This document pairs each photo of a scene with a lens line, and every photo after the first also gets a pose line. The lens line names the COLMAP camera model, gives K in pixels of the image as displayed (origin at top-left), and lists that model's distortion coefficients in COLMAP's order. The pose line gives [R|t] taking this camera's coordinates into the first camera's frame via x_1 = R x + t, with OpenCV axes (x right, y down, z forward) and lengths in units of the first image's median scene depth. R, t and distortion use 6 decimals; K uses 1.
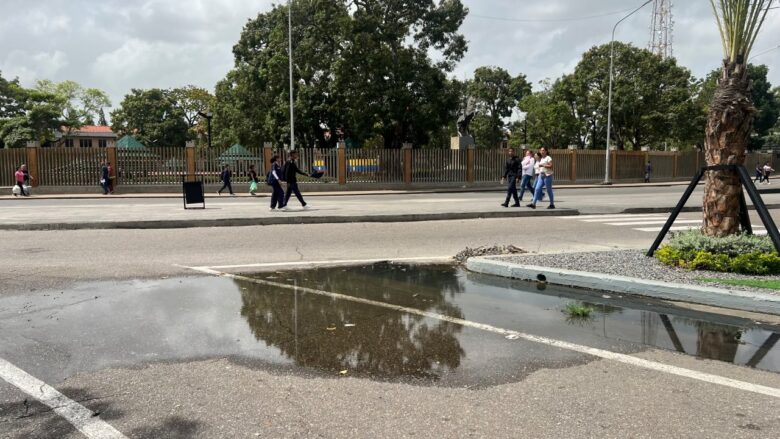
lens RADIAL K [[594.1, 0, 389.7], [0, 594.1, 224.4], [0, 0, 1]] dist [0.051320, -0.038666]
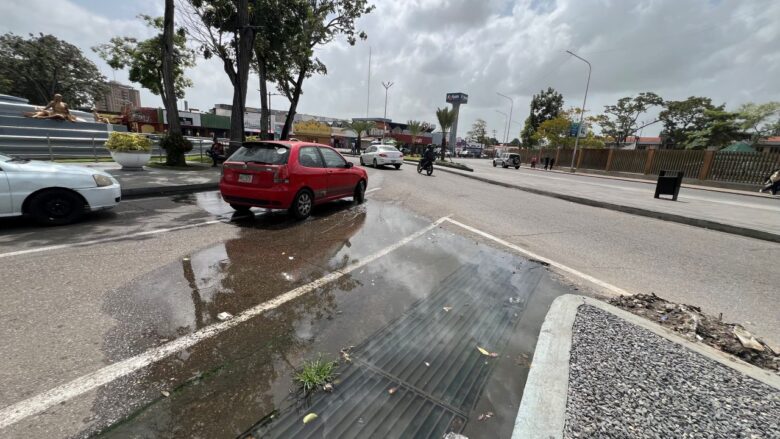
lens RADIAL K [[314.7, 0, 392.4], [0, 314.7, 214.5], [0, 0, 1]] dist [-0.004528, 0.001206]
pose [[0.153016, 0.224216, -0.962452, 0.093853], [-0.153601, 0.967481, 0.200967, -0.017059], [0.976213, 0.117083, 0.182480, 0.149676]]
